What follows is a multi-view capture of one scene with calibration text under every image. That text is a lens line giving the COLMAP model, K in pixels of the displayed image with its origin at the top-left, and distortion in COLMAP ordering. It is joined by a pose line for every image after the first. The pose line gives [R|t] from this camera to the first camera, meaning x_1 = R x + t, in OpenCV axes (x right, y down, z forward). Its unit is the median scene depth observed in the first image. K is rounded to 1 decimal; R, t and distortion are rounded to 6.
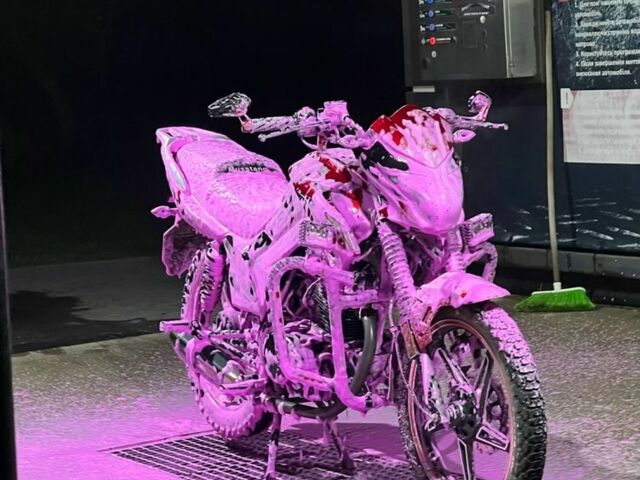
lens RADIAL K [[1911.6, 0, 318.3], [0, 1911.6, 240.1], [0, 0, 1]] dist [-0.125621, 0.000000]
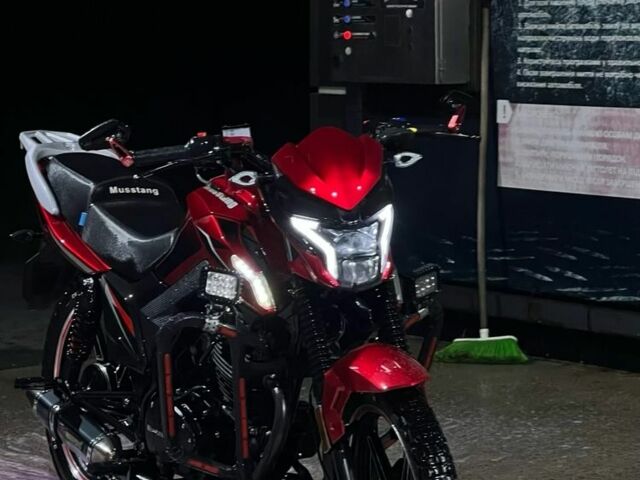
lens RADIAL K [[1911.6, 0, 322.4], [0, 1911.6, 240.4], [0, 0, 1]] dist [-0.125621, 0.000000]
pose [[0.995502, 0.047938, 0.081718, -0.017781], [-0.048855, 0.998763, 0.009263, -0.021219], [-0.081173, -0.013214, 0.996612, 0.157177]]
